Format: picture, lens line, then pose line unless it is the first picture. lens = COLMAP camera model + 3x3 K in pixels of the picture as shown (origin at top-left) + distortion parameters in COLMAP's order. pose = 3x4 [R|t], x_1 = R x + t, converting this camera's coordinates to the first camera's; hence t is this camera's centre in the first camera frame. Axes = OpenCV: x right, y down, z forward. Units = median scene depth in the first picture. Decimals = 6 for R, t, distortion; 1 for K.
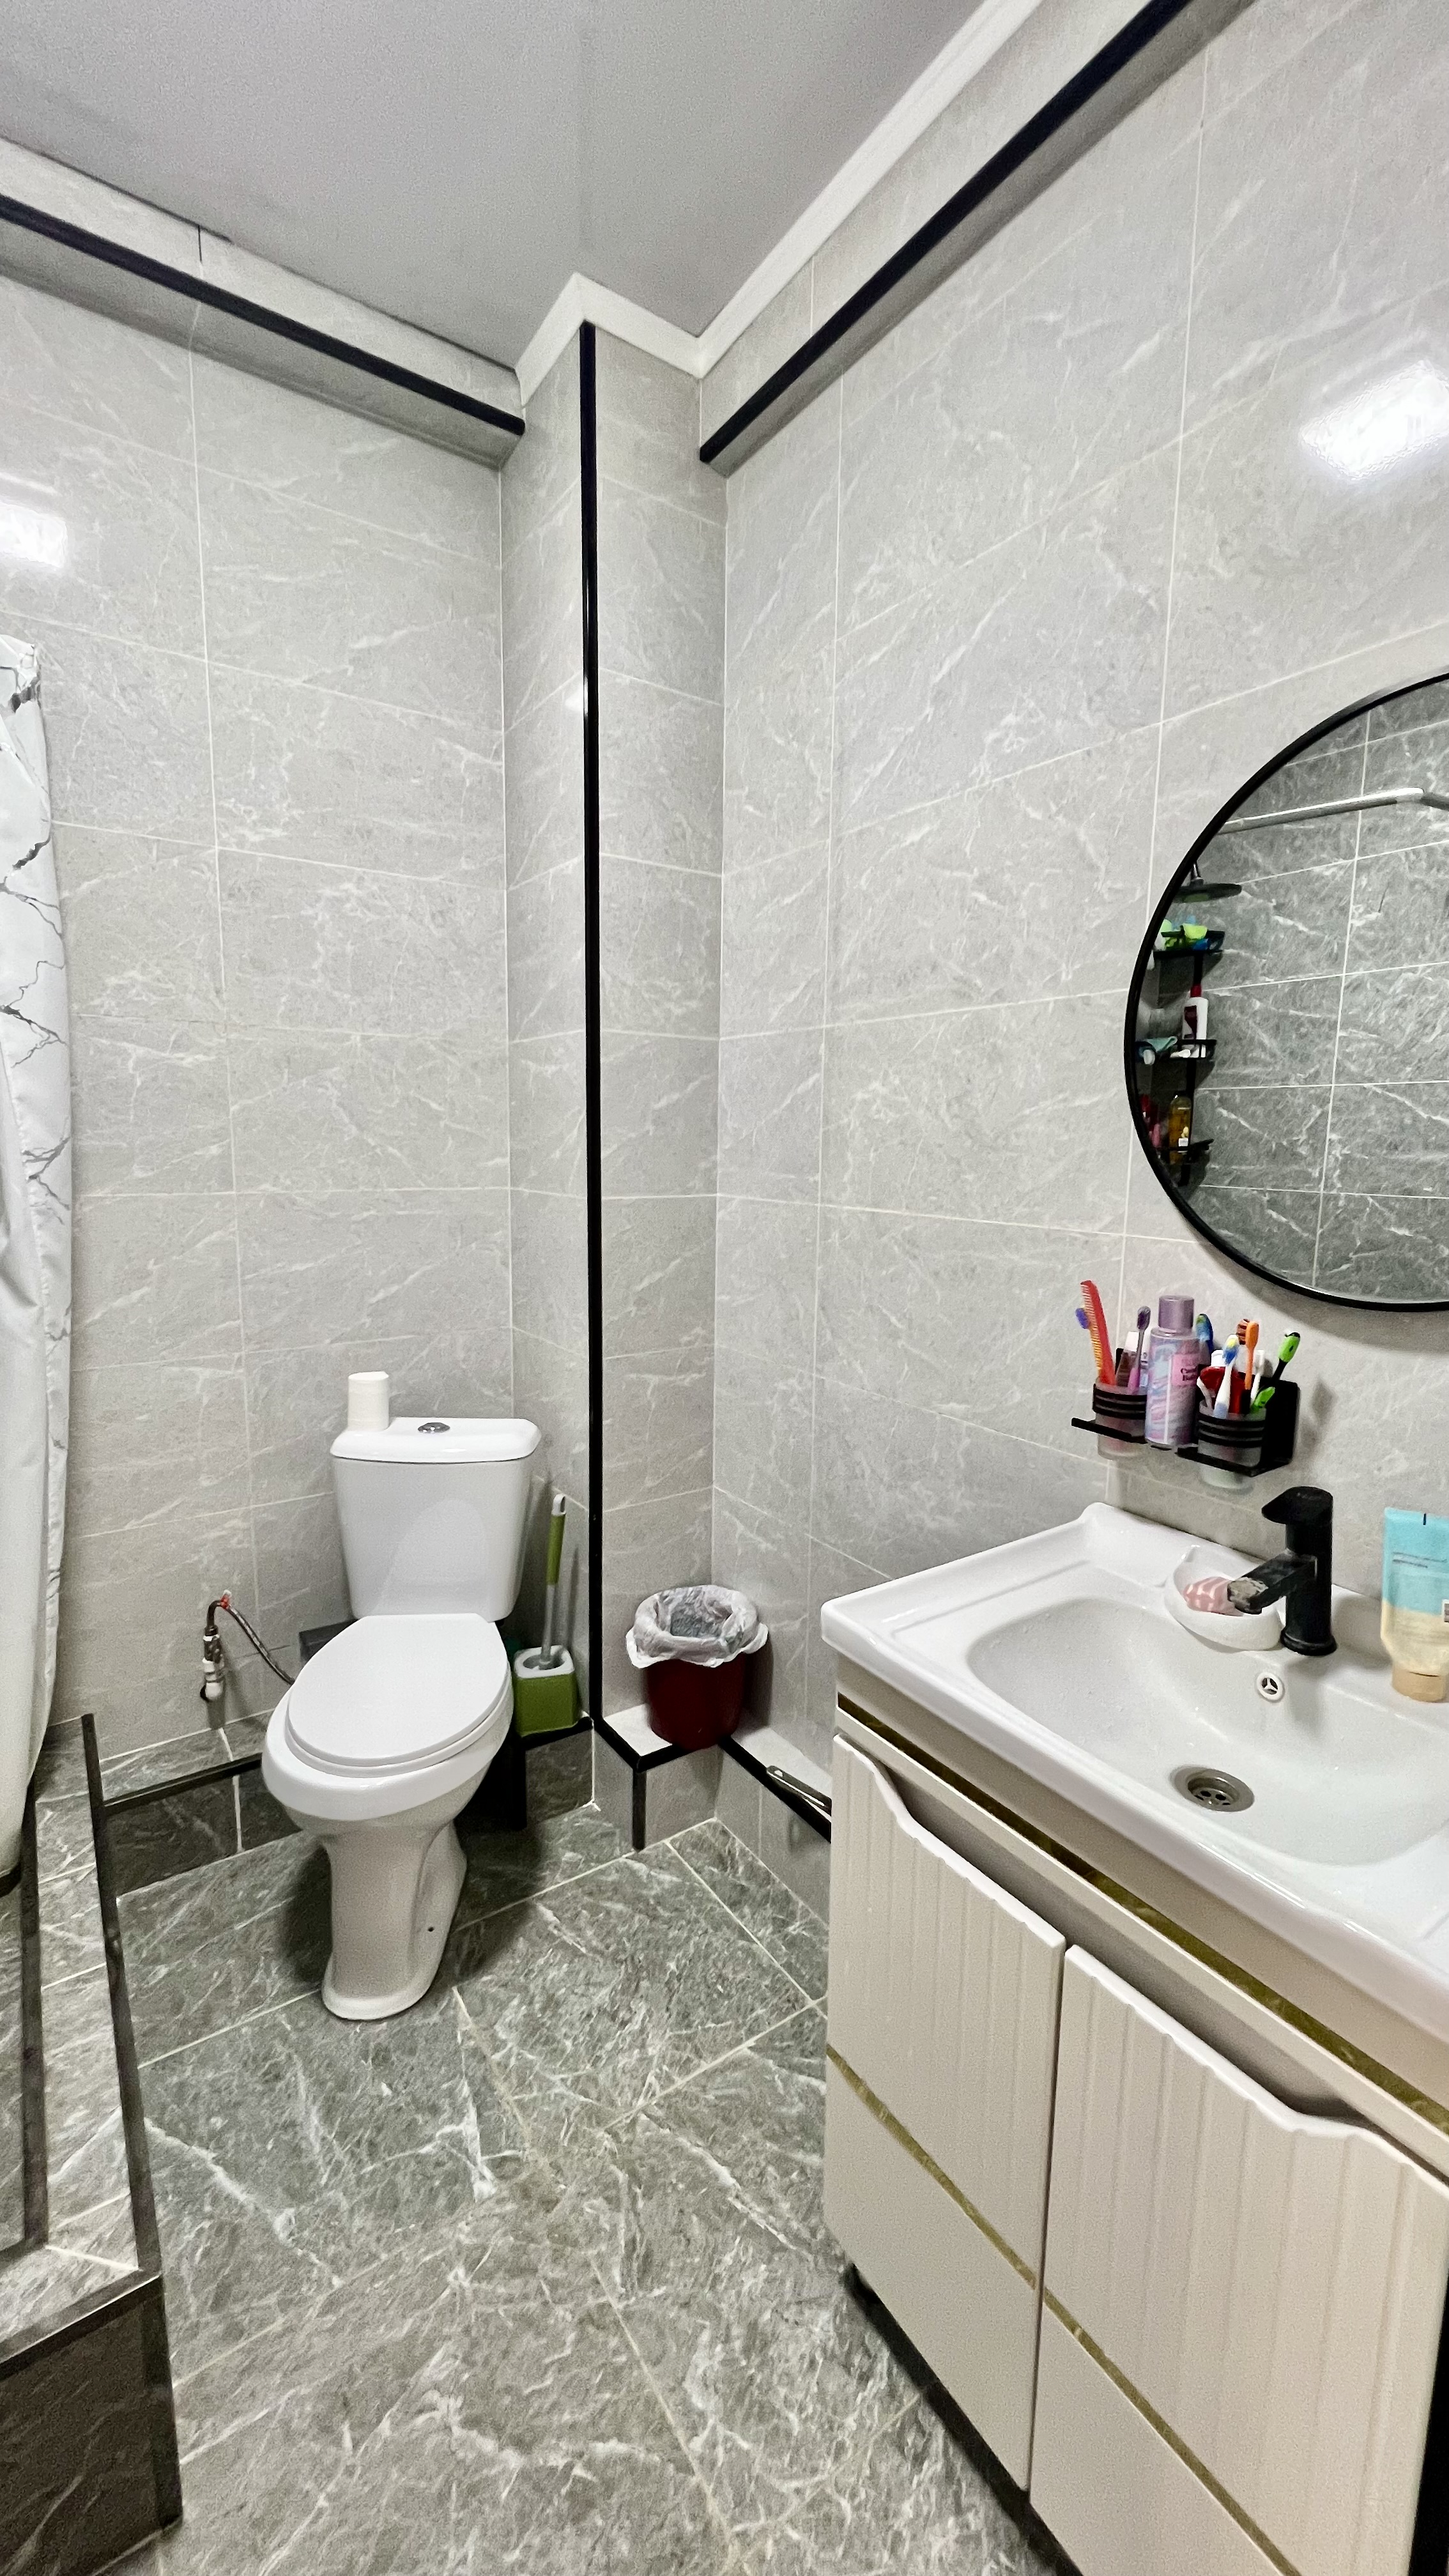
lens RADIAL K [[1026.5, 0, 729.5], [0, 1026.5, 1287.3], [0, 0, 1]] dist [-0.001255, 0.000744]
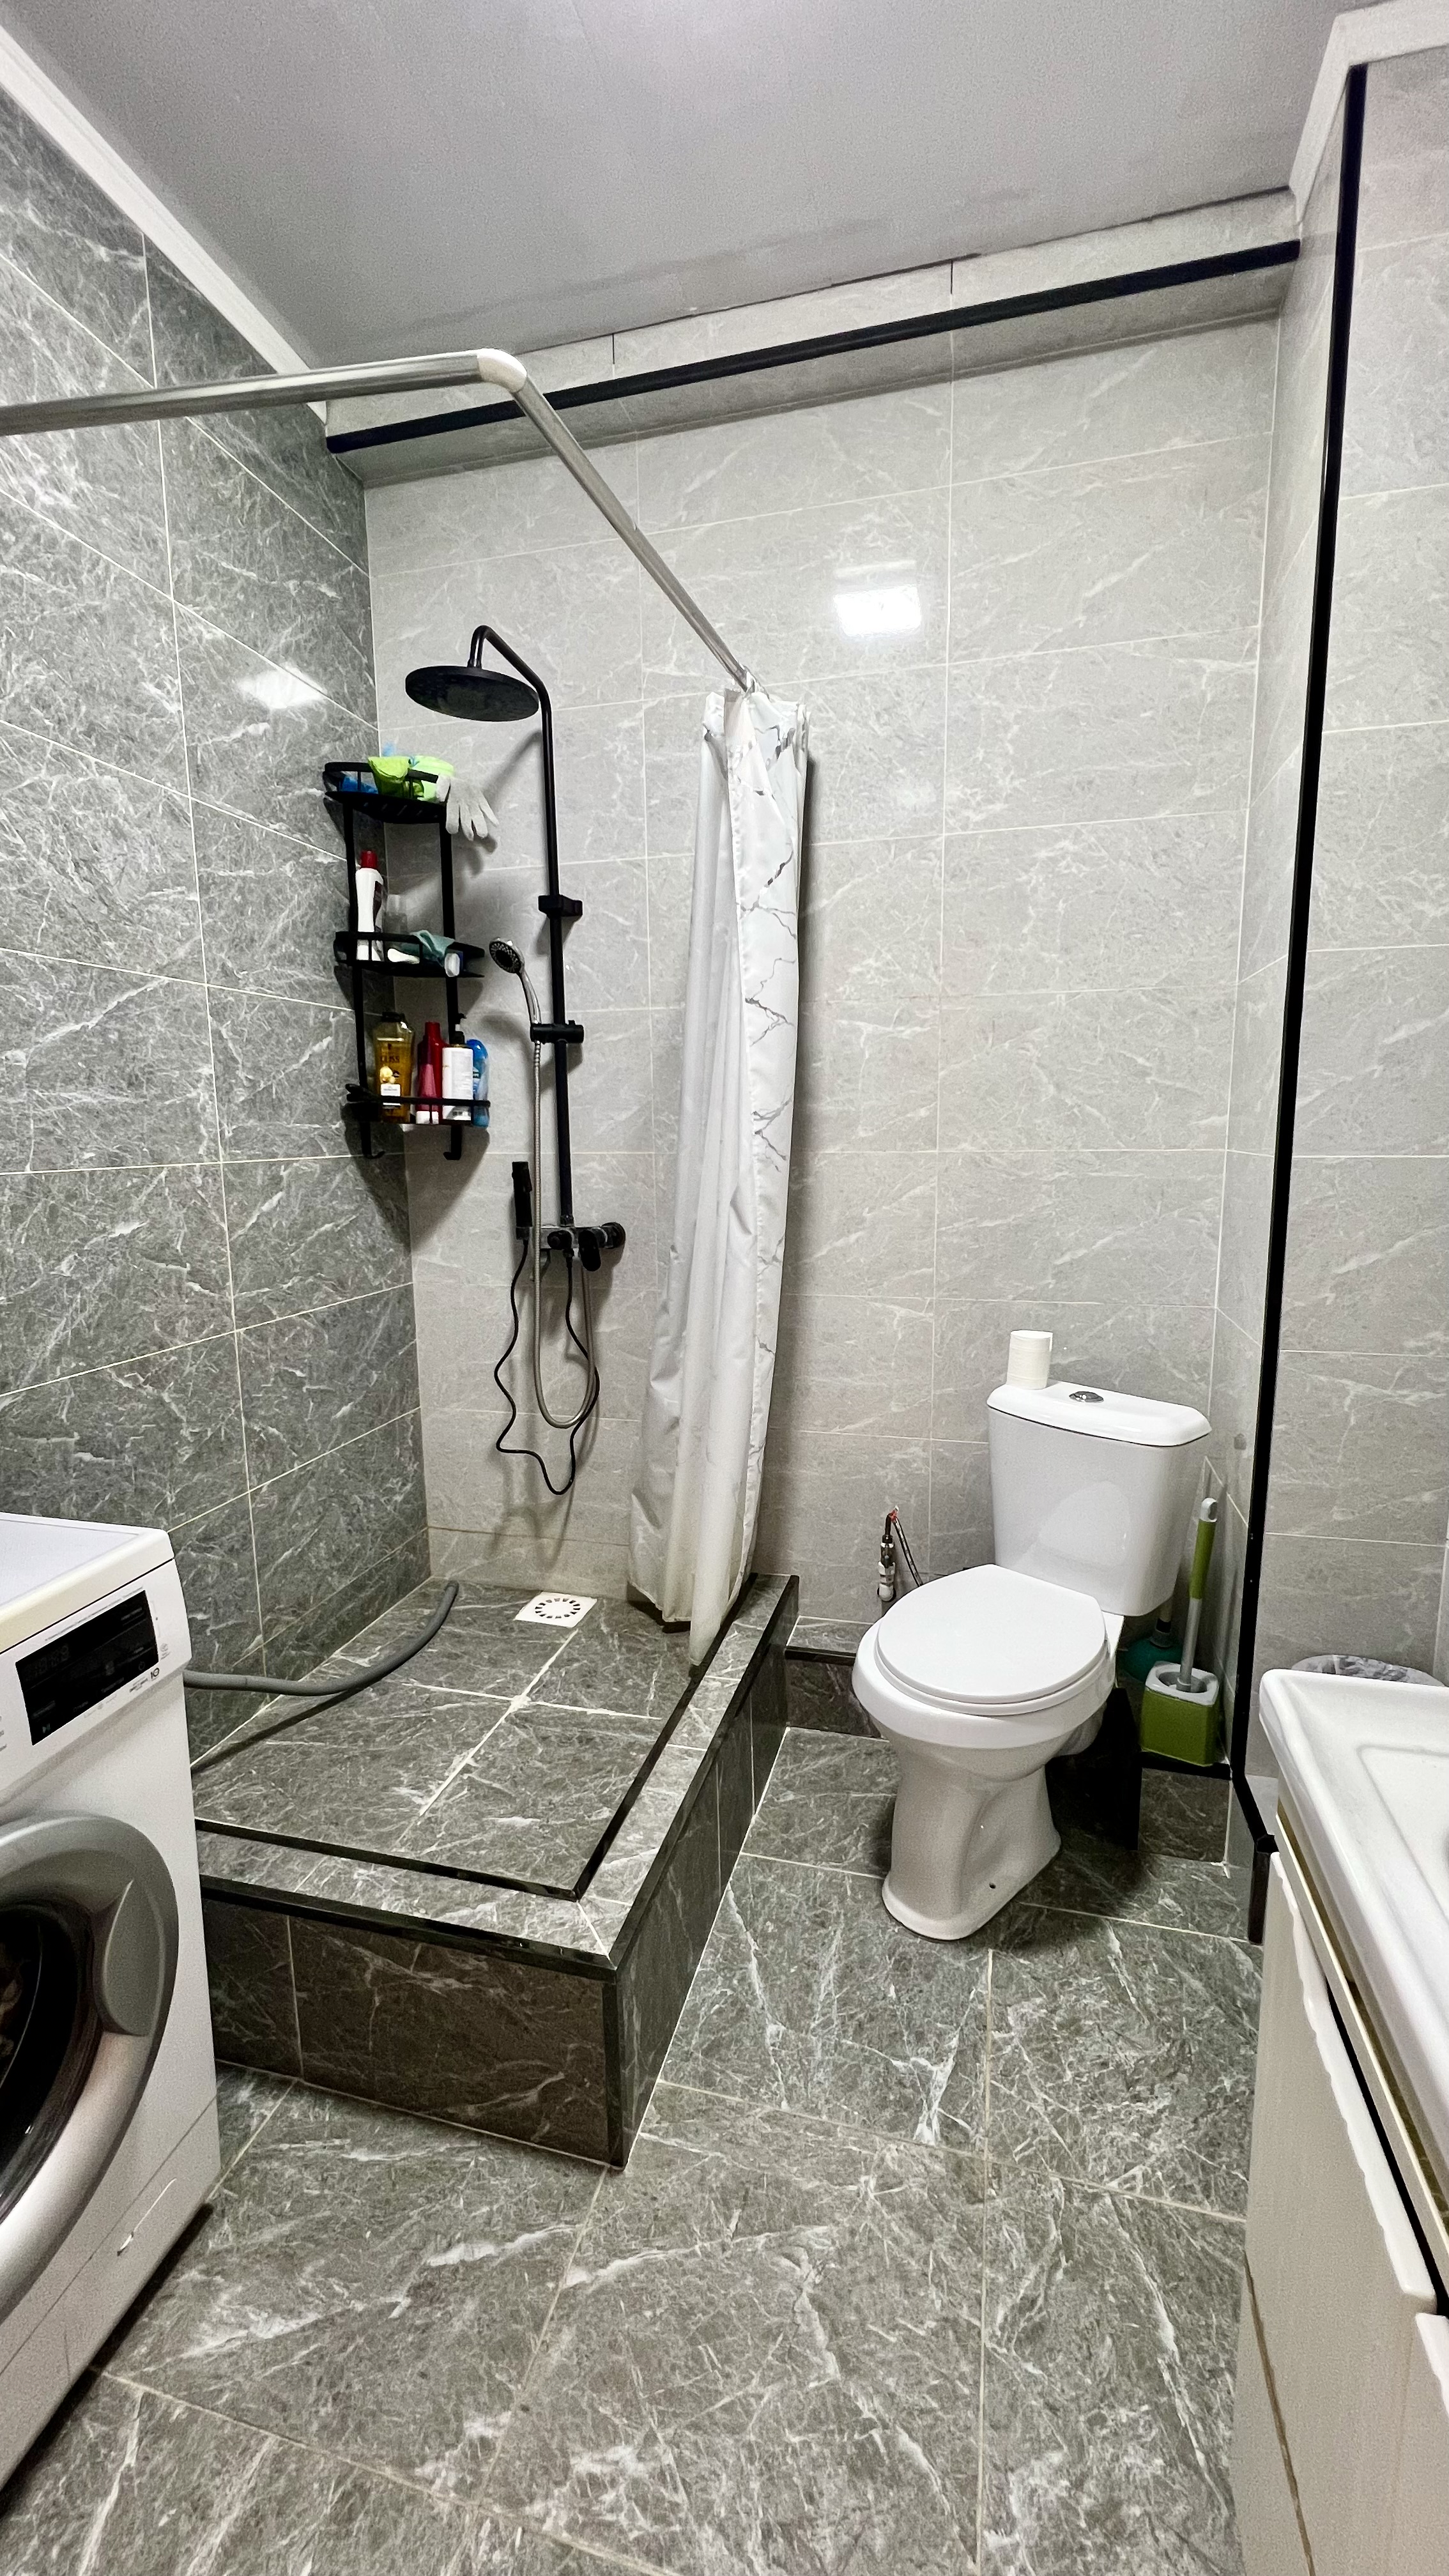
lens RADIAL K [[1026.5, 0, 729.5], [0, 1026.5, 1287.3], [0, 0, 1]] dist [-0.001255, 0.000744]
pose [[0.650712, 0.096614, -0.753153, 0.250015], [-0.090934, 0.994649, 0.049027, 0.022147], [0.753860, 0.036585, 0.656016, 0.138591]]
